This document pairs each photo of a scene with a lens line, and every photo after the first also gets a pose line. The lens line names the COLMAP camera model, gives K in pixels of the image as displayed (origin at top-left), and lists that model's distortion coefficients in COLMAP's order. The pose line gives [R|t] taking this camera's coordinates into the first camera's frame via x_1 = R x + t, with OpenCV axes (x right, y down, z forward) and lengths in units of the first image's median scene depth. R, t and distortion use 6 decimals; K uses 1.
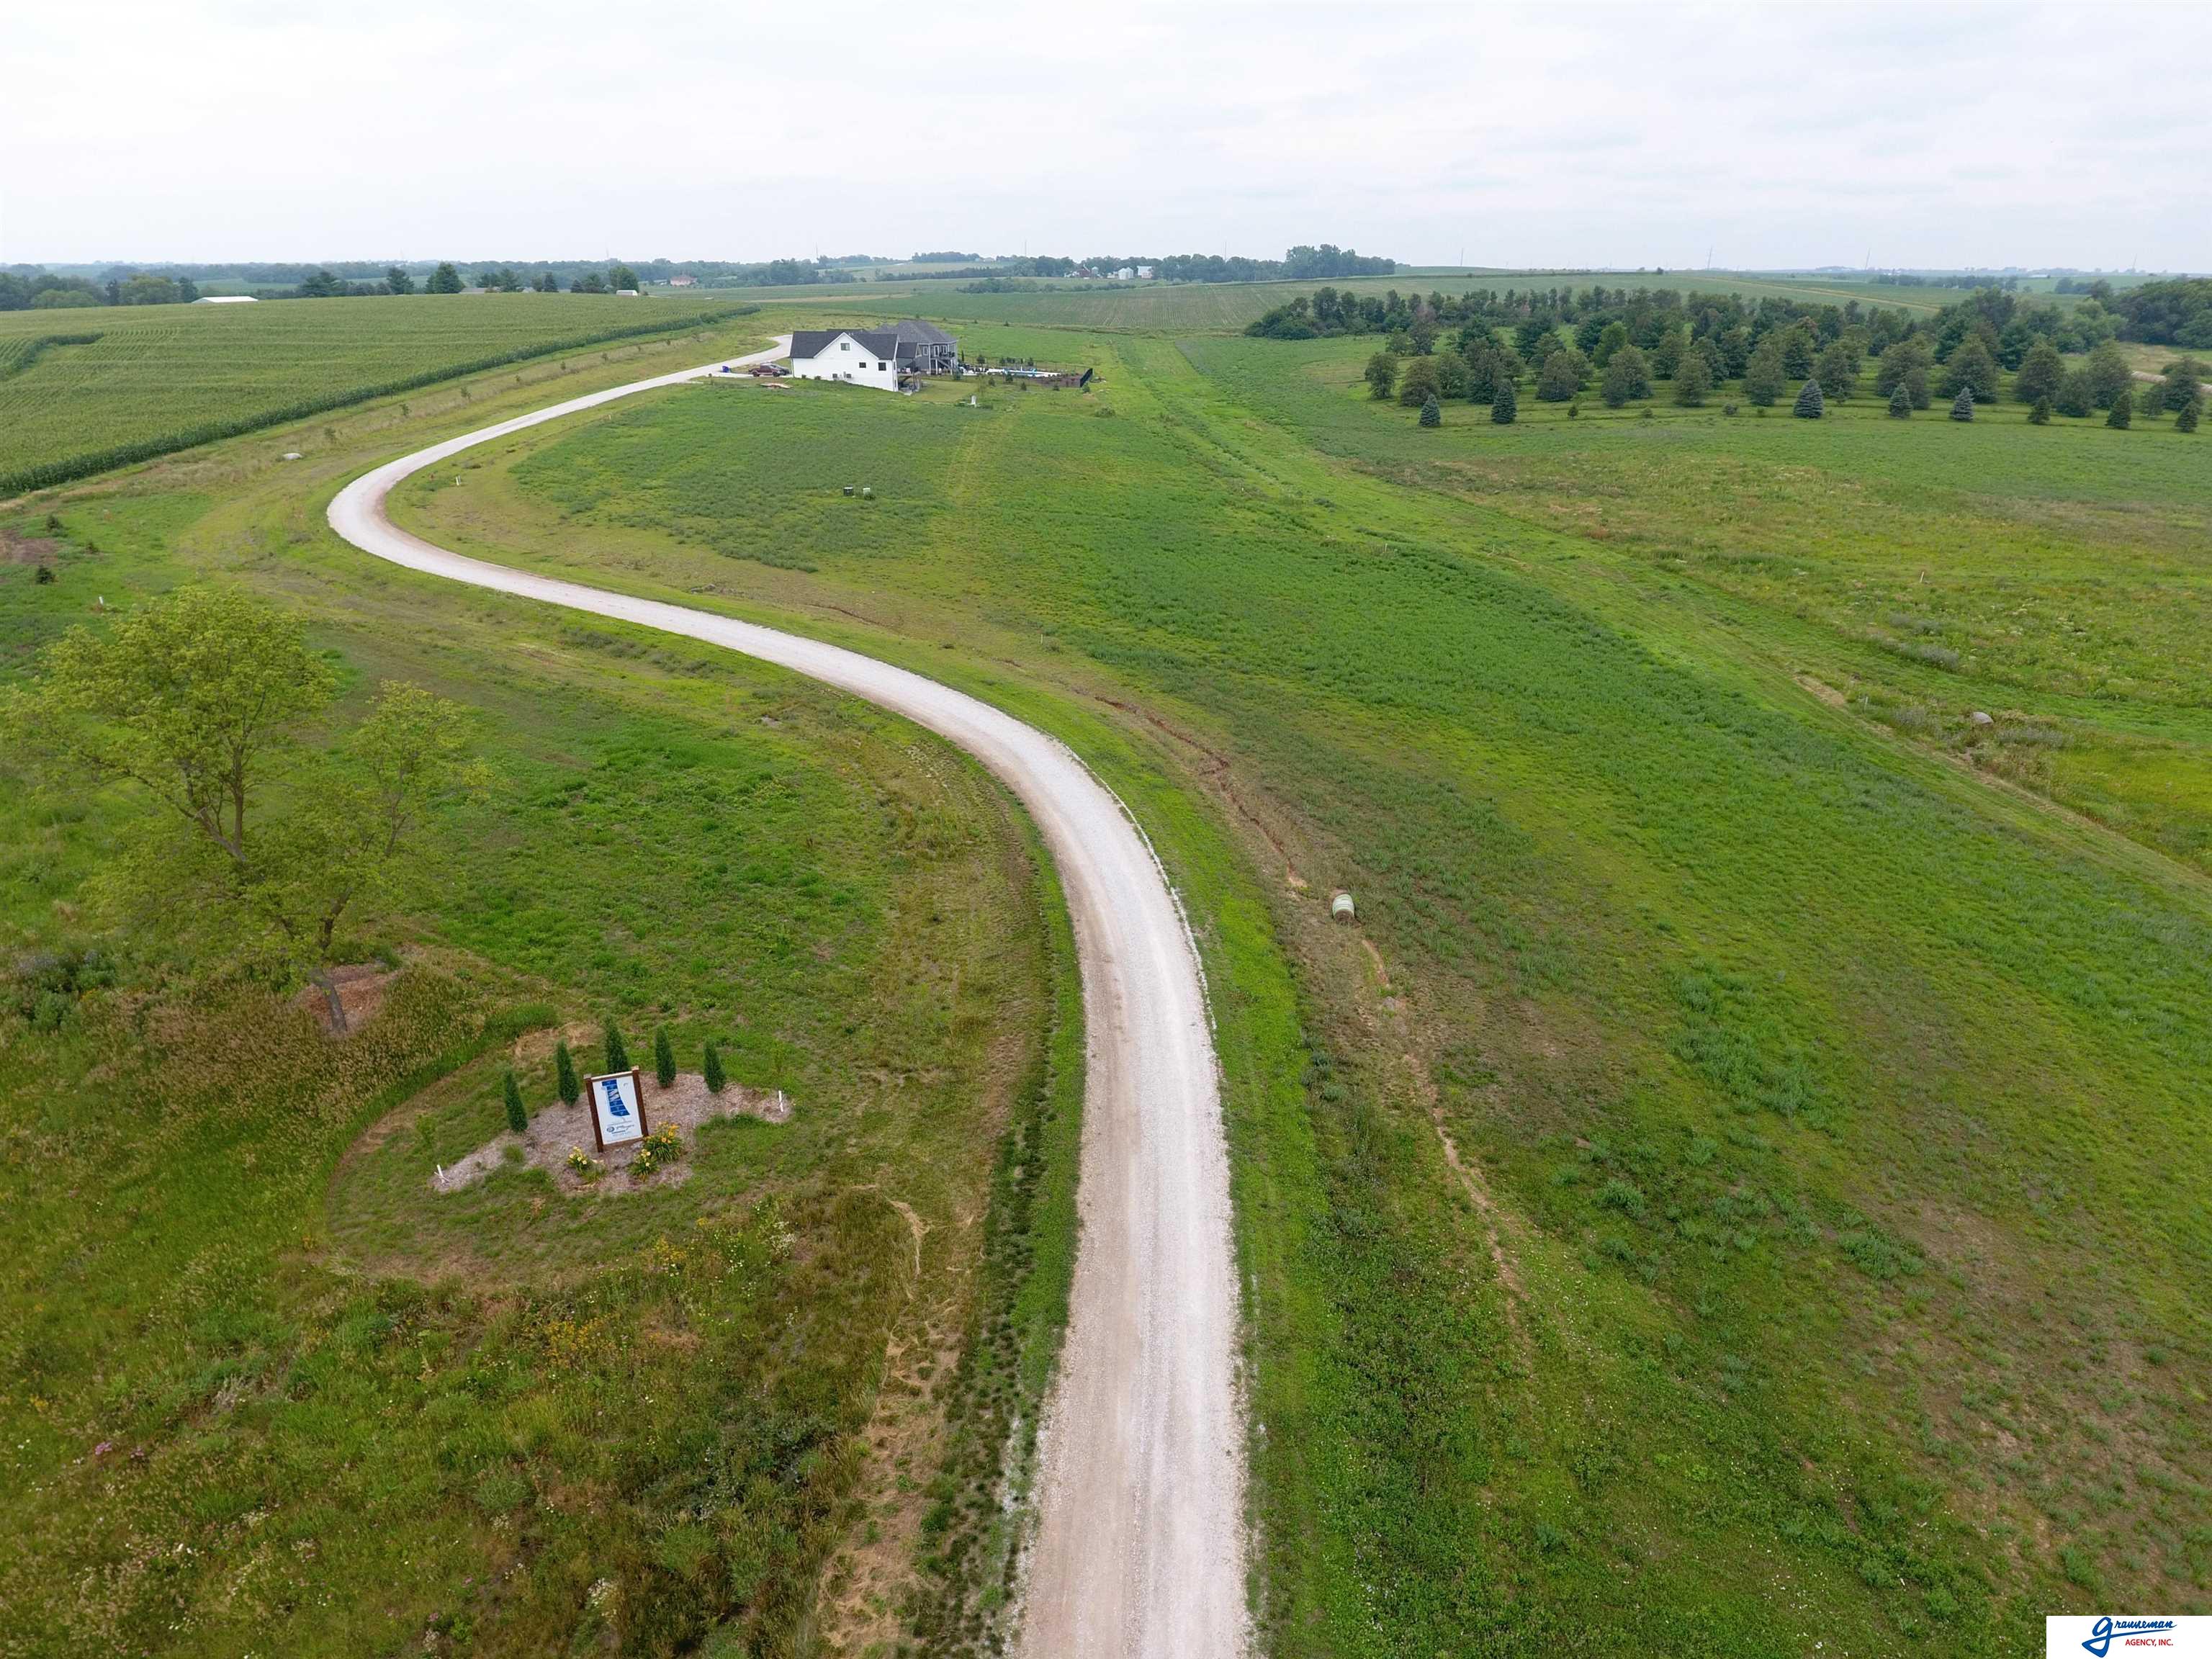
lens RADIAL K [[1298.0, 0, 1103.6], [0, 1298.0, 786.5], [0, 0, 1]] dist [-0.004528, -0.000202]
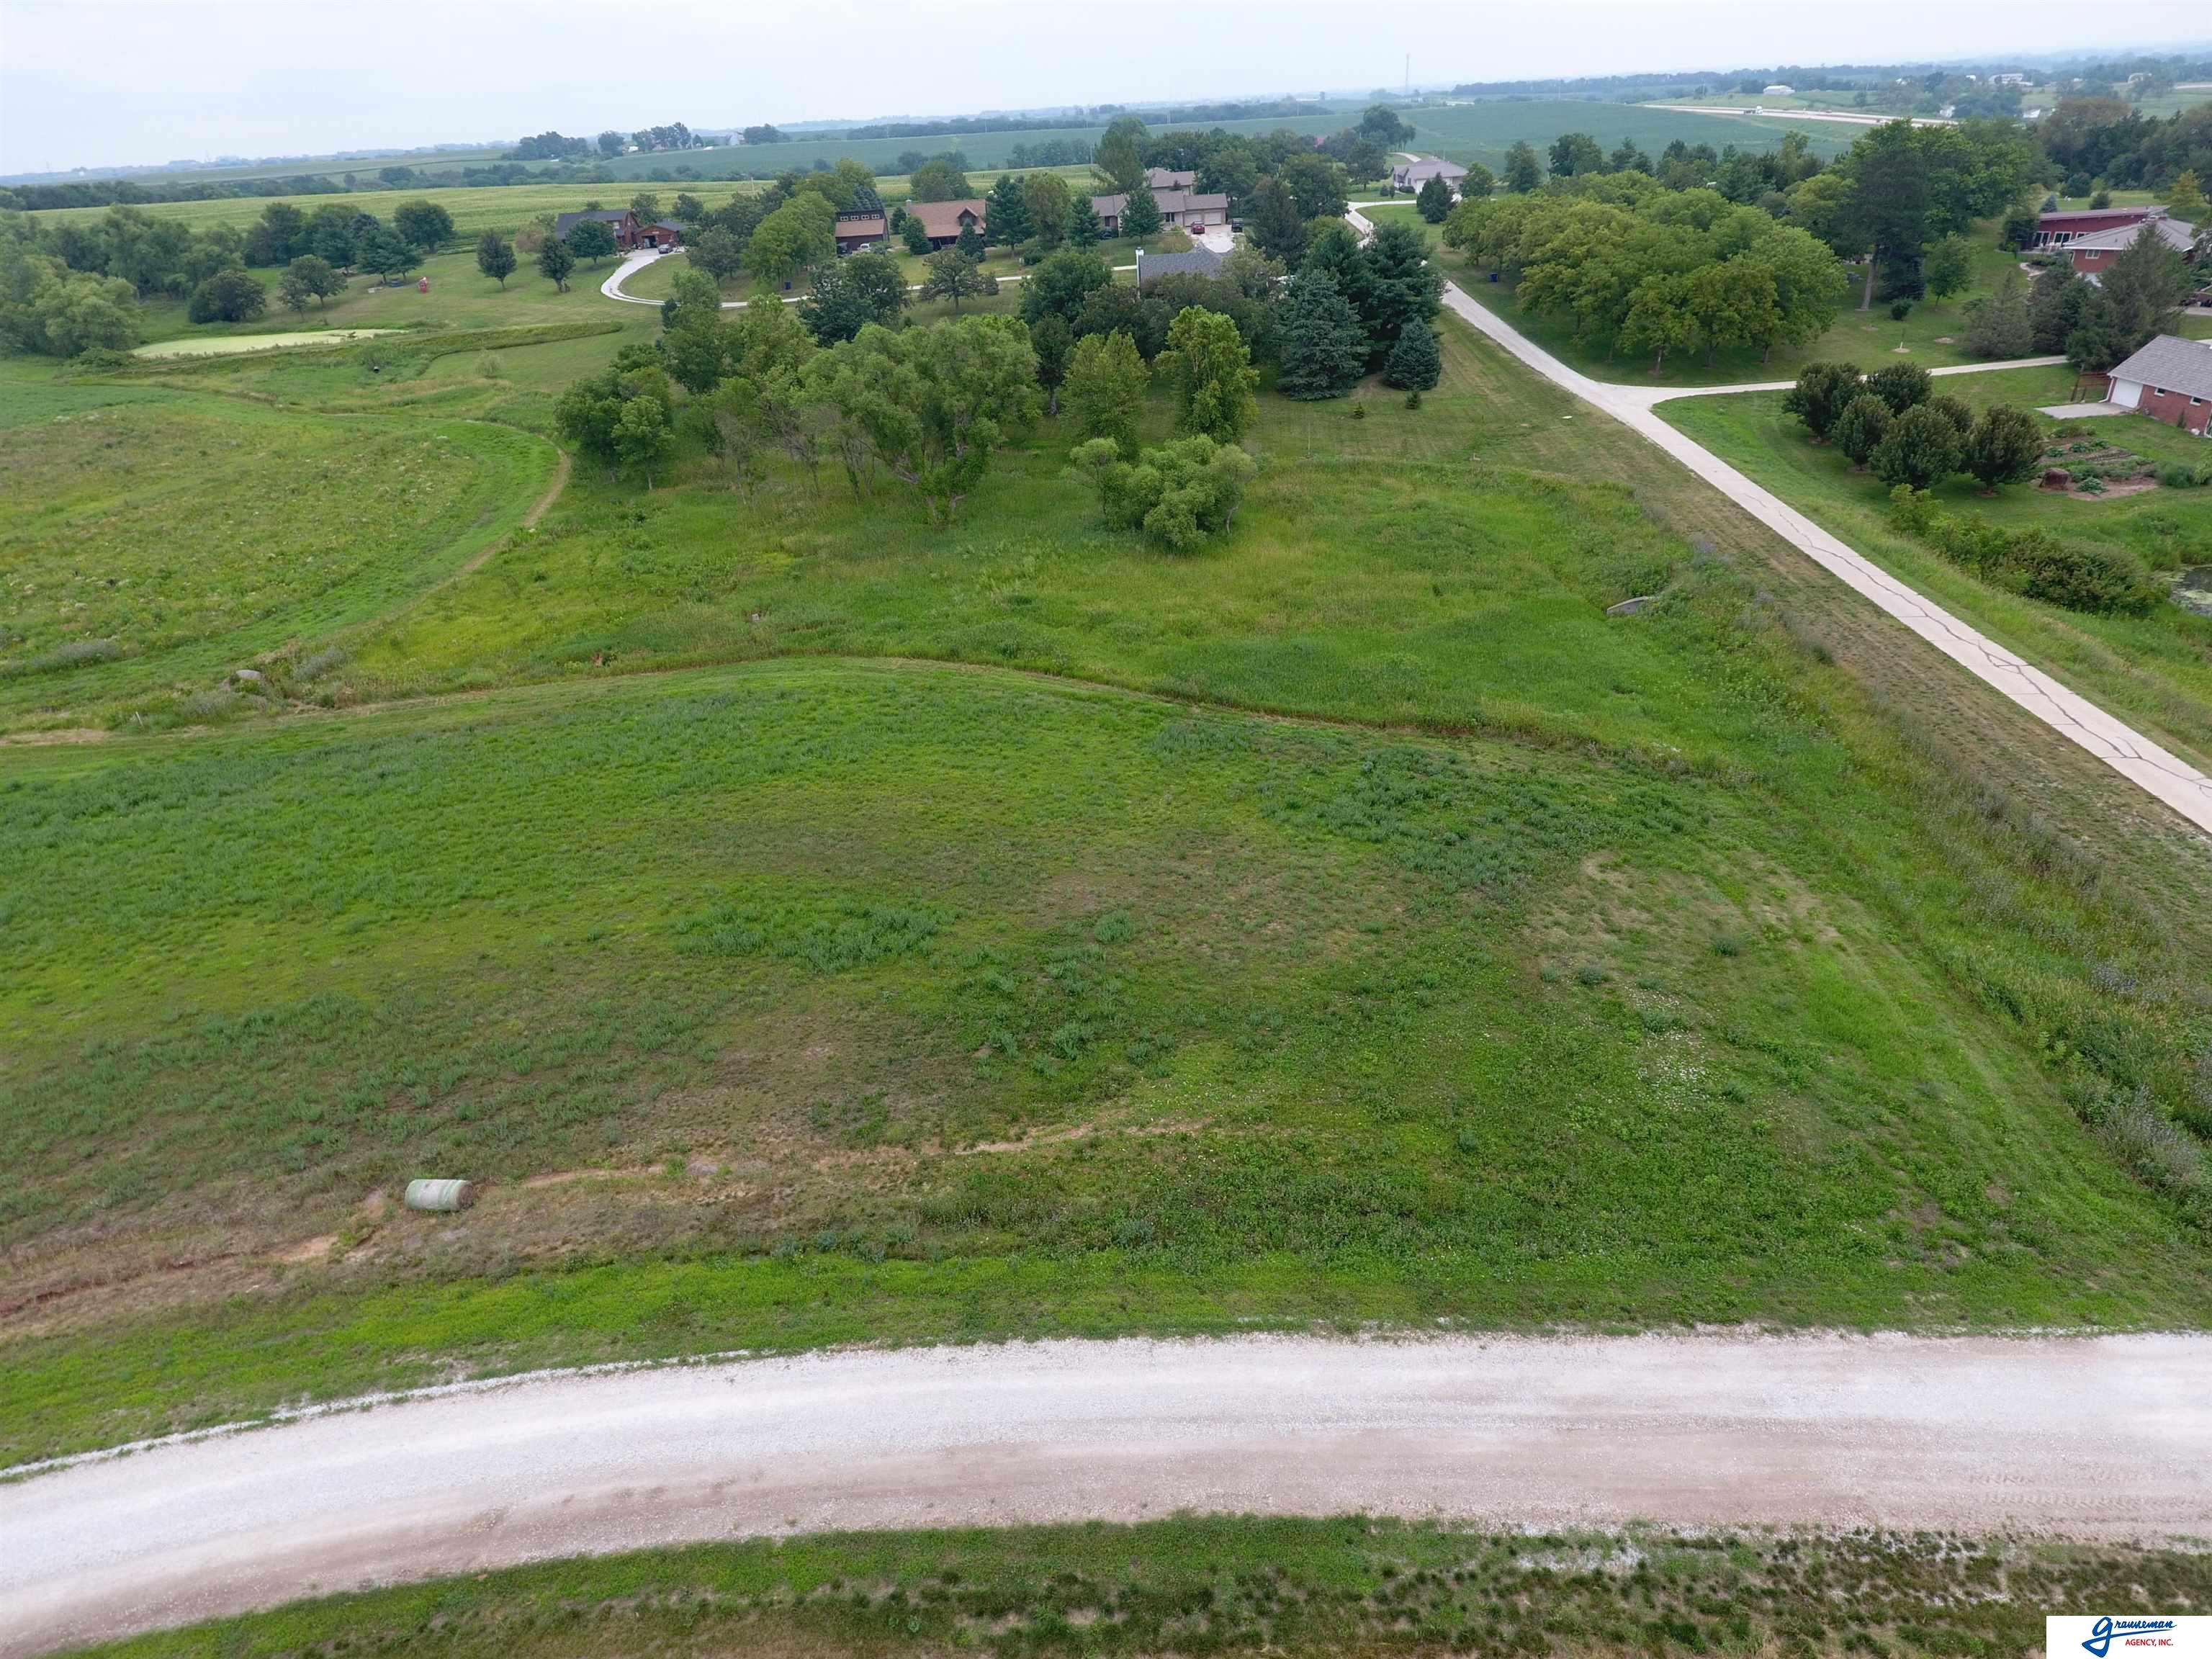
lens RADIAL K [[1298.0, 0, 1103.6], [0, 1298.0, 786.5], [0, 0, 1]] dist [-0.004528, -0.000202]
pose [[-0.058208, -0.464556, 0.883629, -0.511812], [0.423011, 0.790263, 0.443335, -0.350492], [-0.904253, 0.399590, 0.150512, 0.858443]]
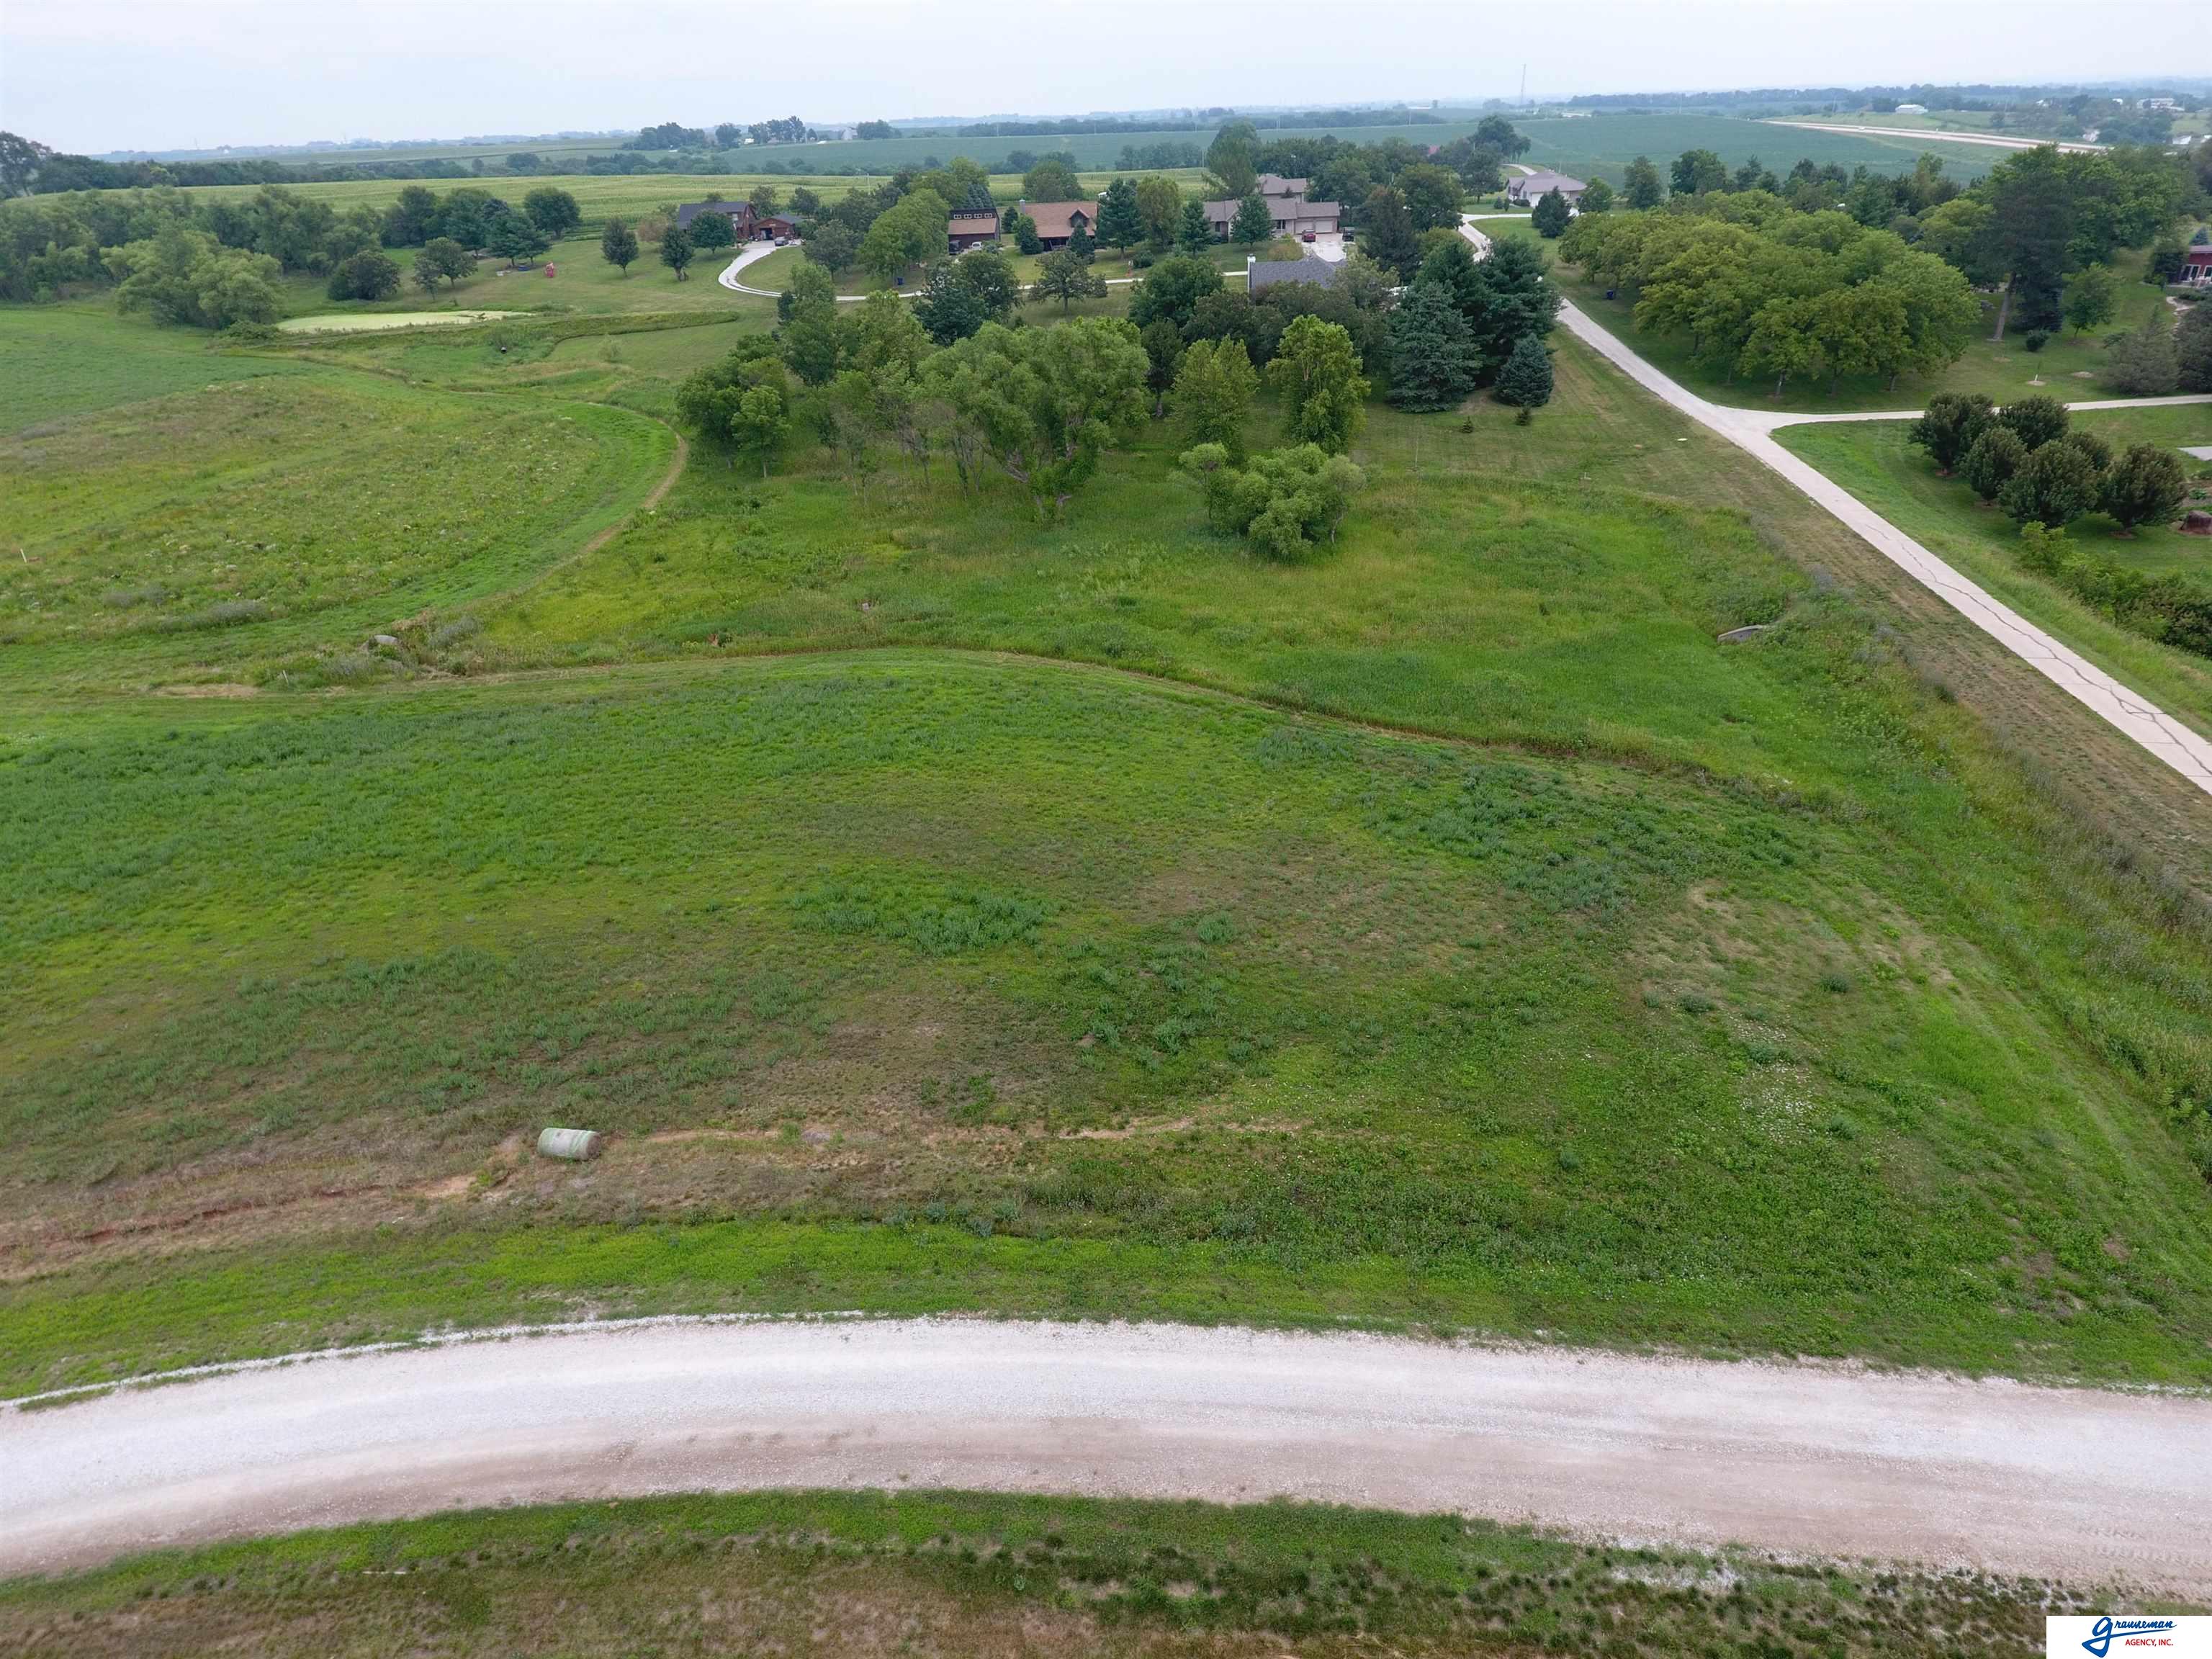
lens RADIAL K [[1298.0, 0, 1103.6], [0, 1298.0, 786.5], [0, 0, 1]] dist [-0.004528, -0.000202]
pose [[0.015785, -0.464602, 0.885379, -0.534688], [0.405860, 0.812237, 0.418985, -0.376169], [-0.913799, 0.352726, 0.201384, 0.891547]]
